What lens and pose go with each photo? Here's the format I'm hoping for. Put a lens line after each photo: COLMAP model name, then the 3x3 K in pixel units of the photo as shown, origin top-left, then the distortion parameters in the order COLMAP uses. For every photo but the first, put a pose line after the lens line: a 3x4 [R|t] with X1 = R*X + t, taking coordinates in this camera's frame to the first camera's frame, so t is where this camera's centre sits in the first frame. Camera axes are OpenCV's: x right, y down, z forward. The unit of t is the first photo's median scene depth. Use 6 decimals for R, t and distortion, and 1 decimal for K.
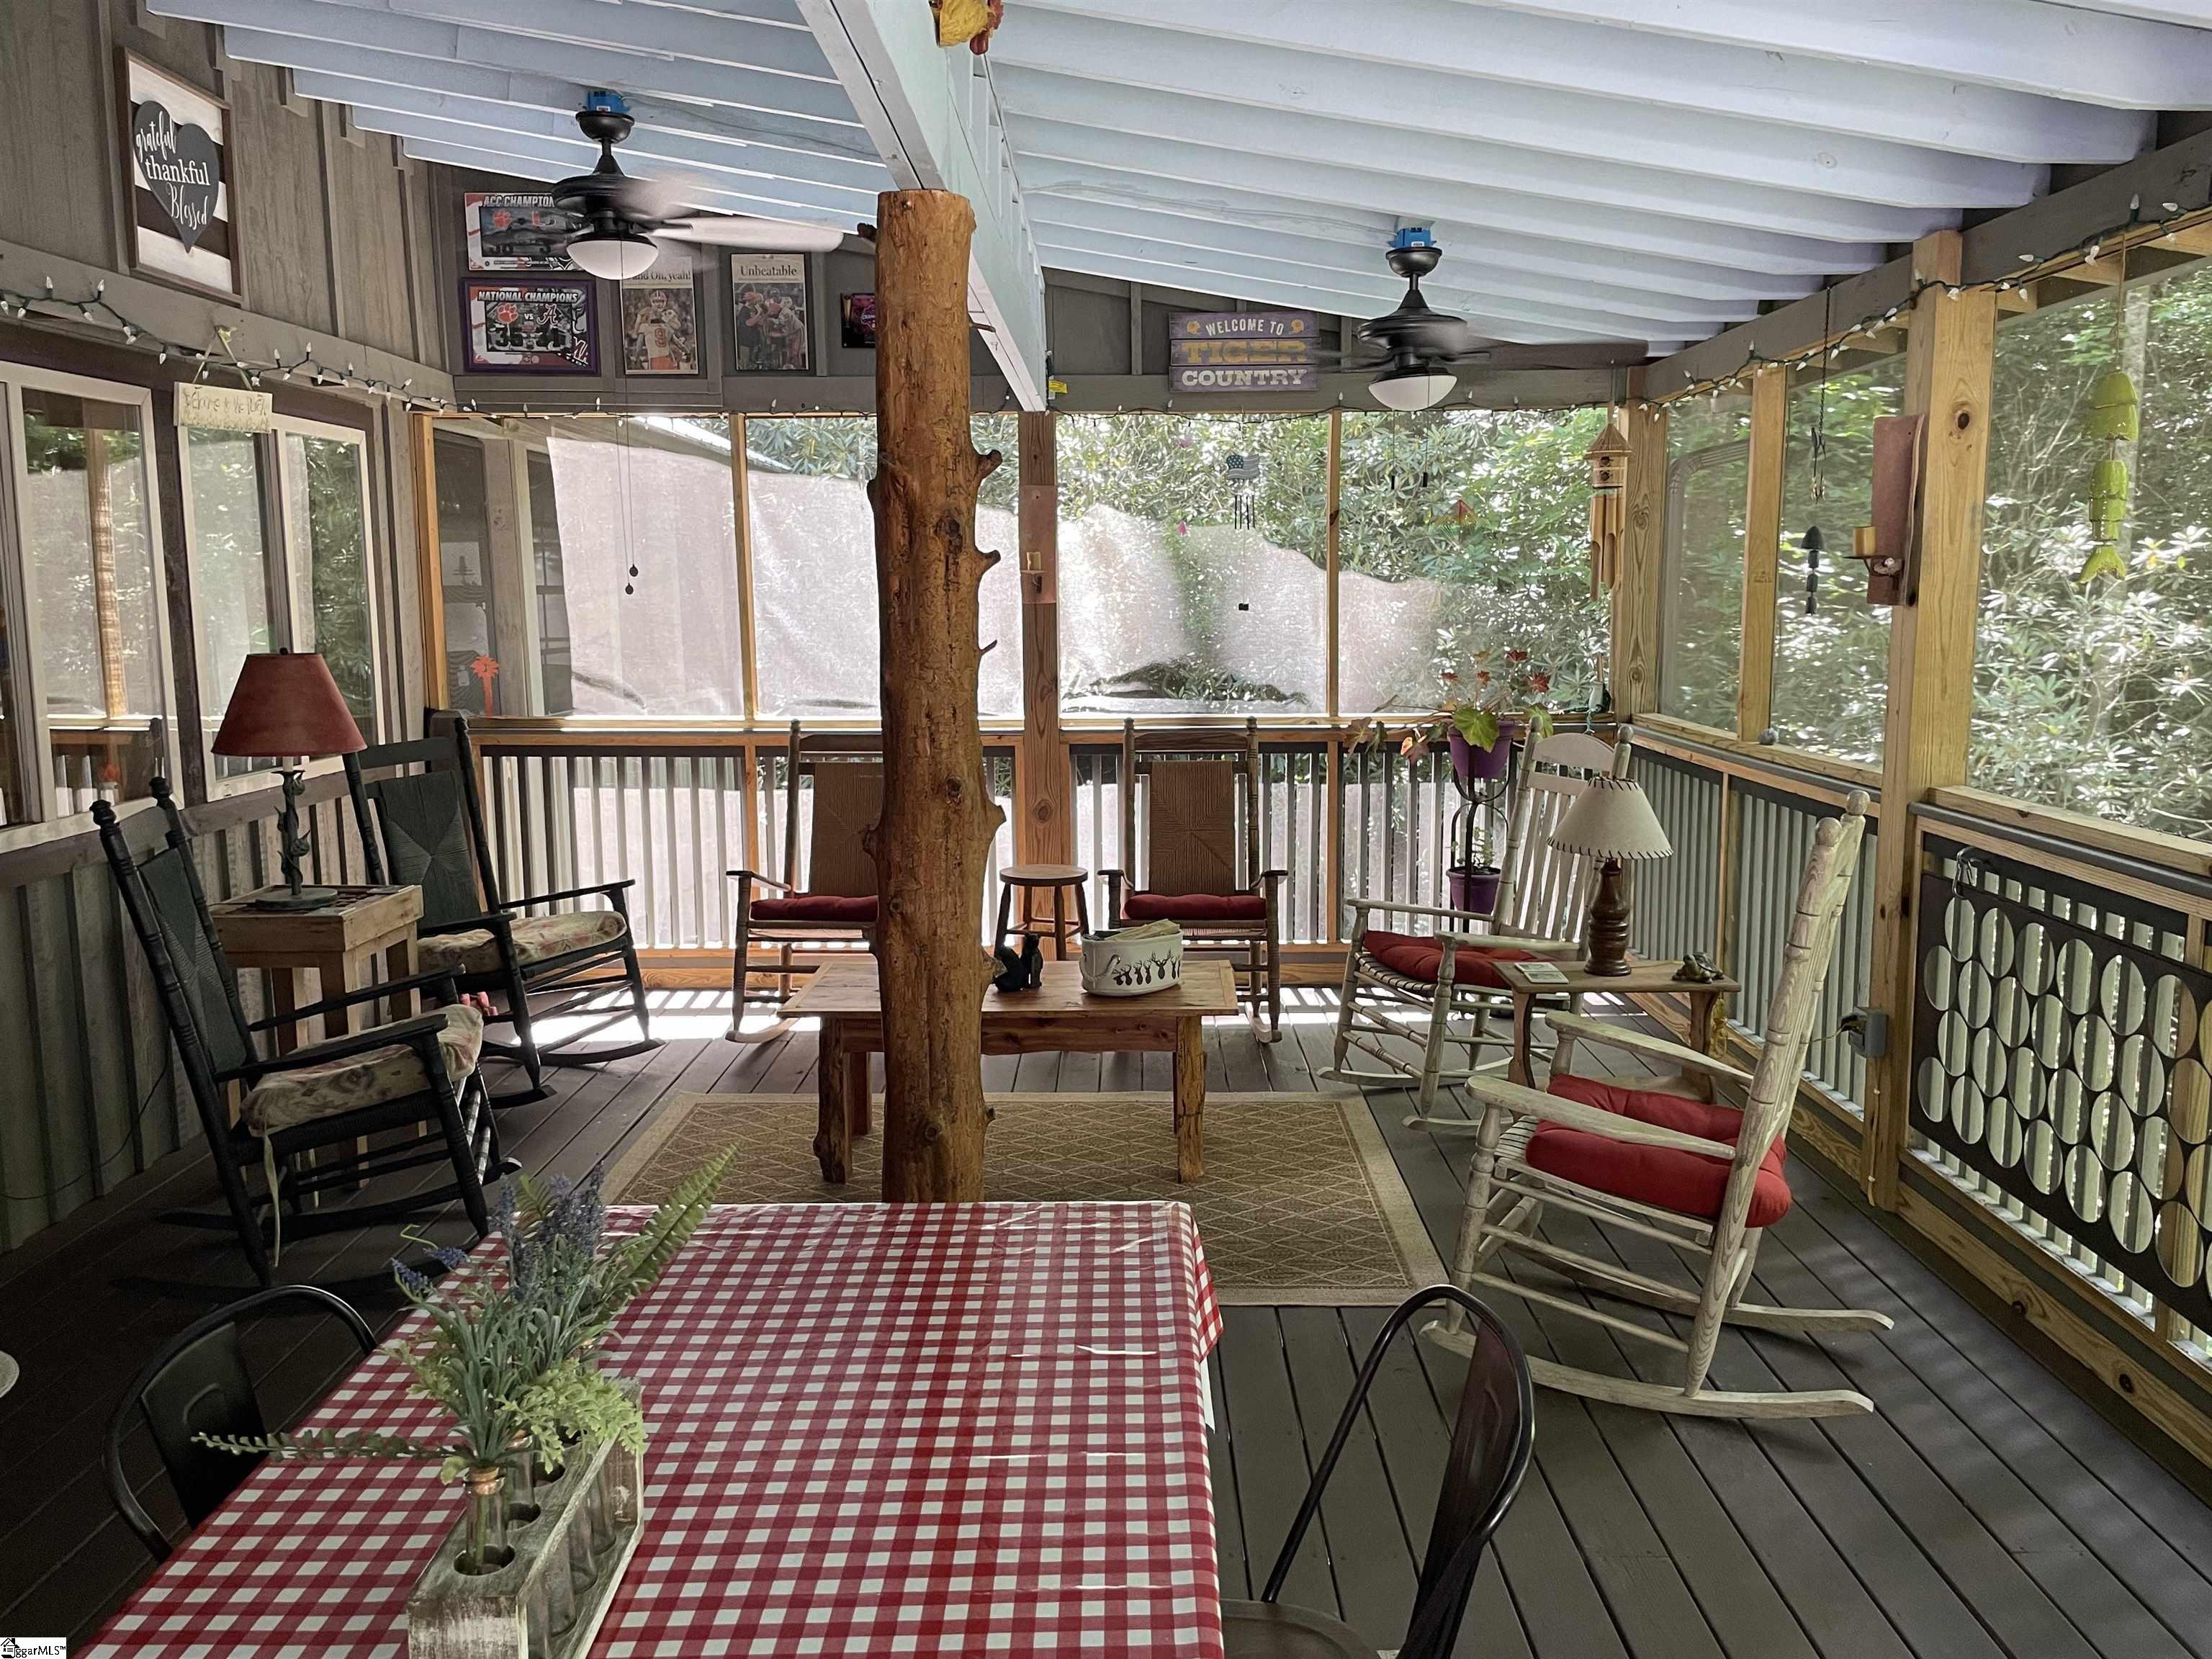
lens RADIAL K [[1654.1, 0, 1106.0], [0, 1654.1, 829.5], [0, 0, 1]] dist [0.104983, -0.141348]
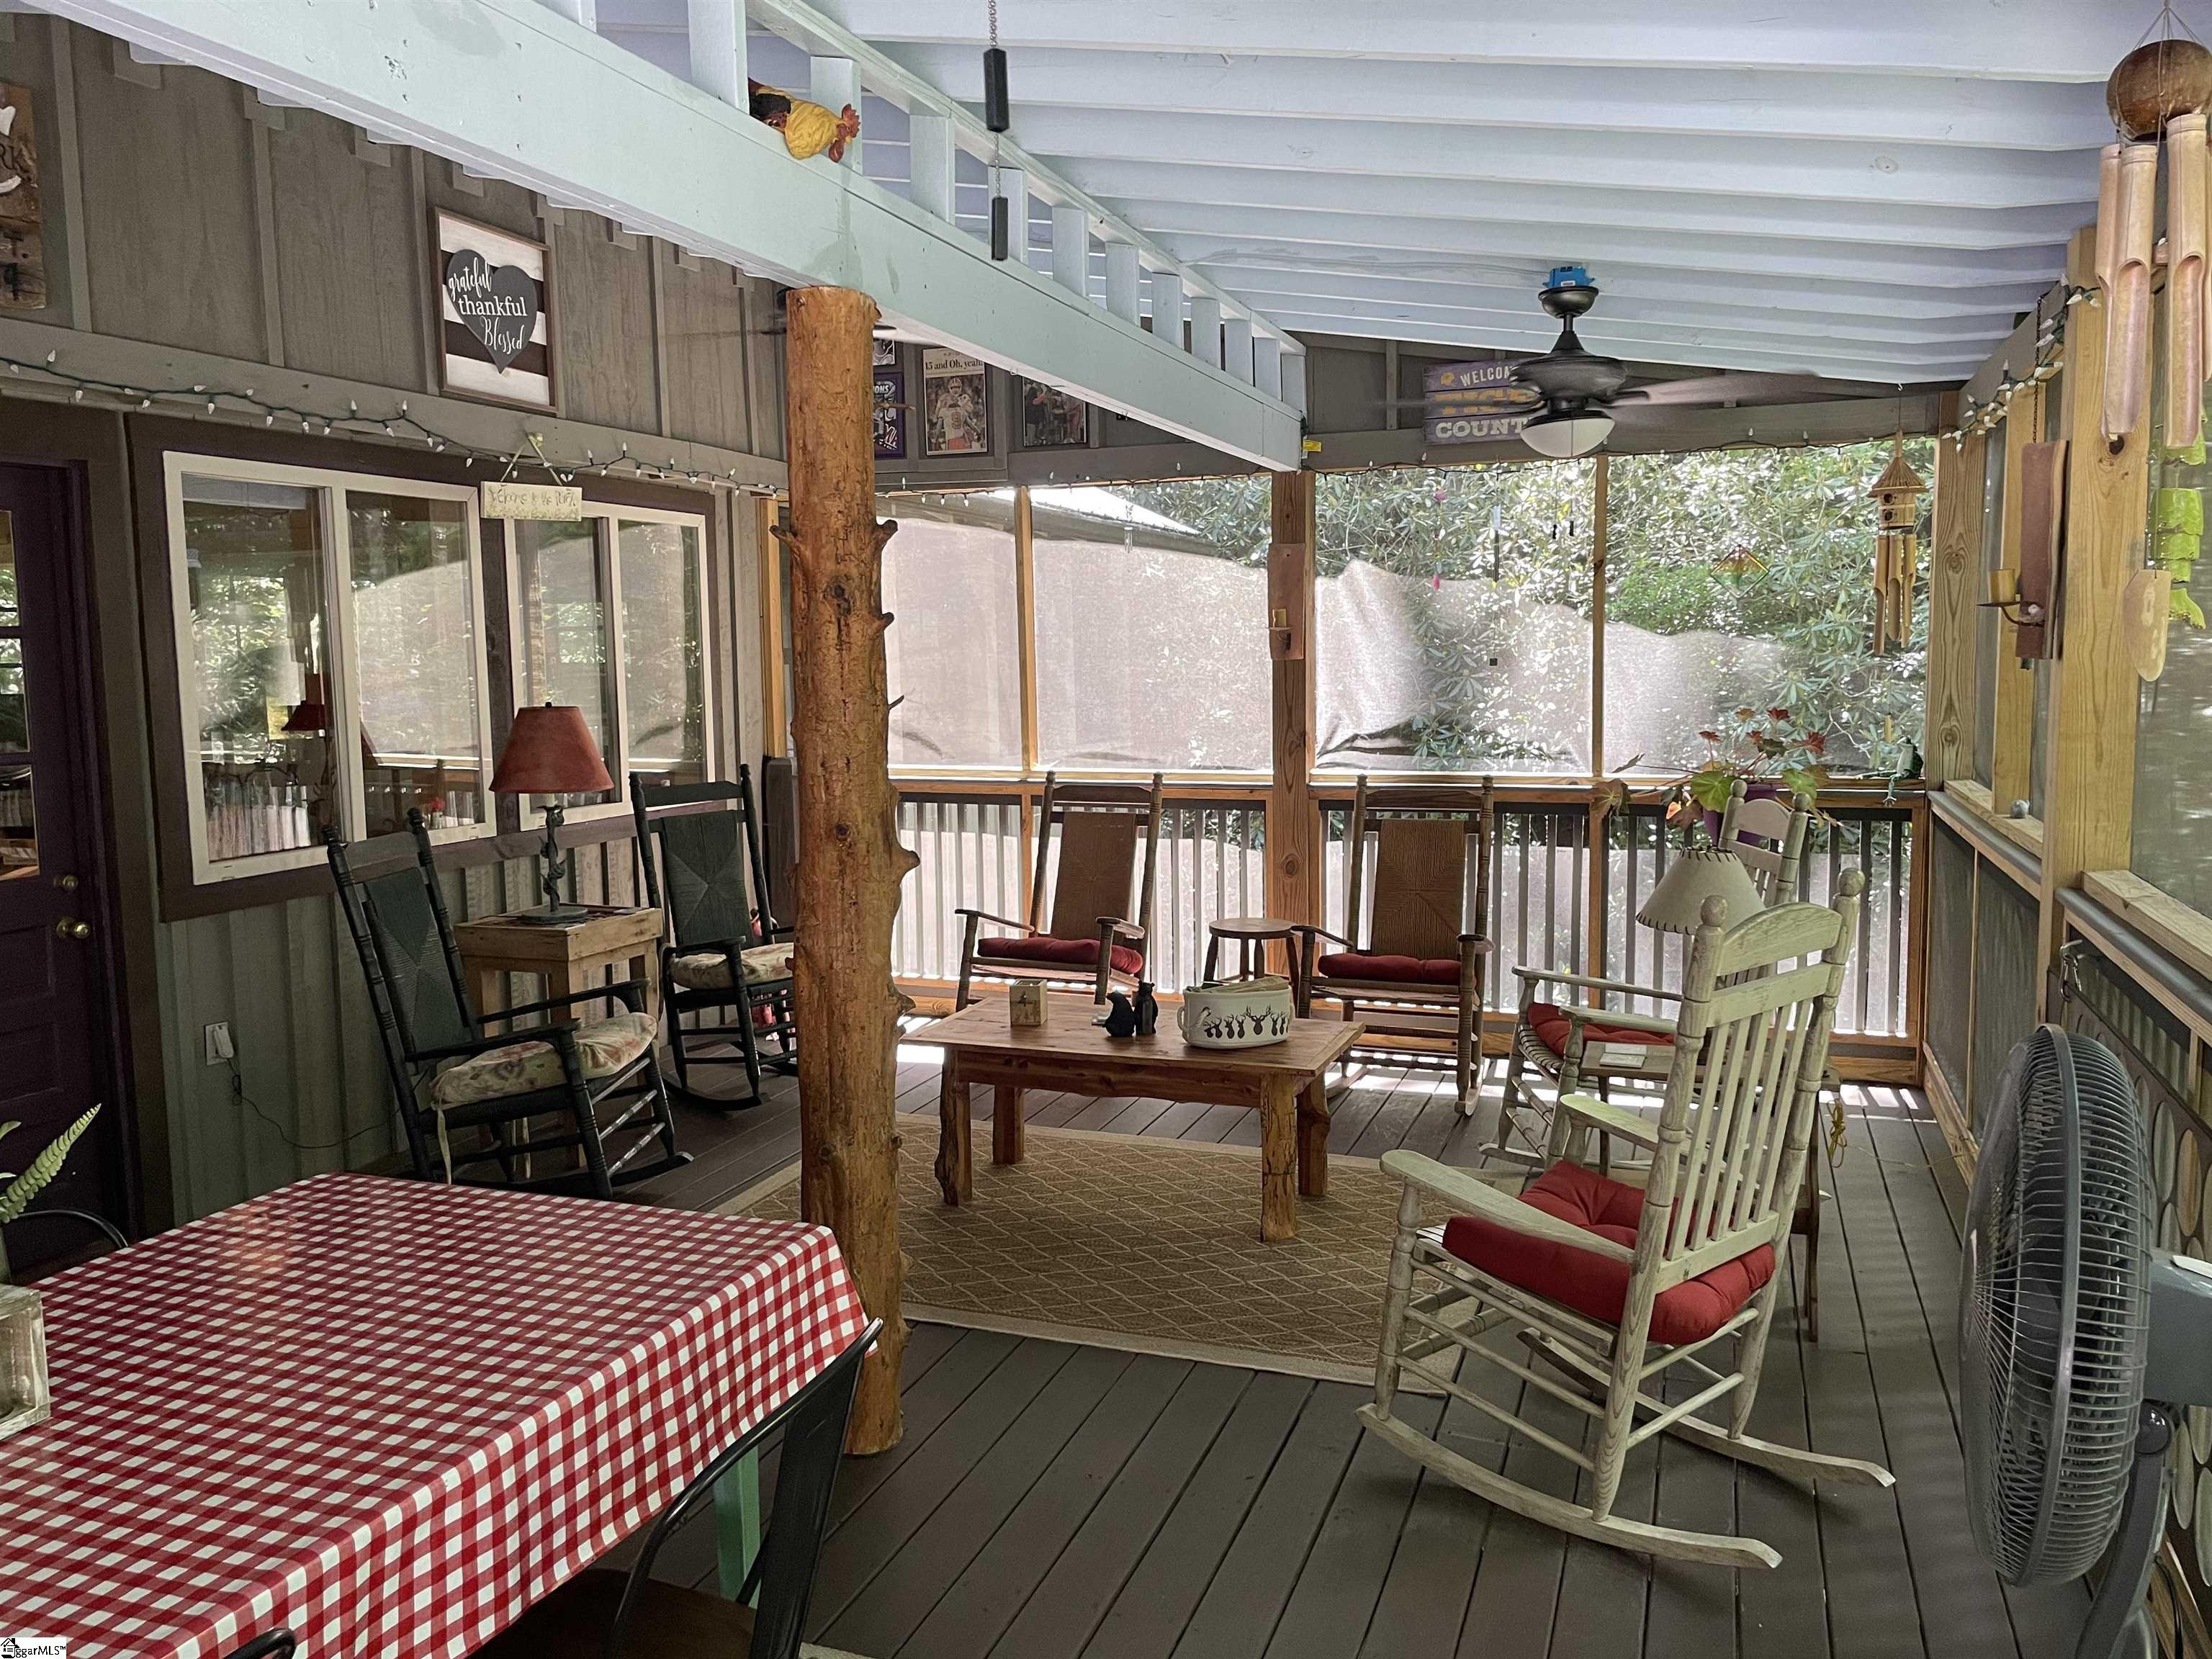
lens RADIAL K [[1658.0, 0, 1141.9], [0, 1658.0, 837.1], [0, 0, 1]] dist [0.104180, -0.140211]
pose [[0.943621, 0.030513, -0.329619, 0.249723], [-0.039987, 0.998958, -0.022000, -0.003255], [0.328604, 0.033940, 0.943858, 0.023858]]
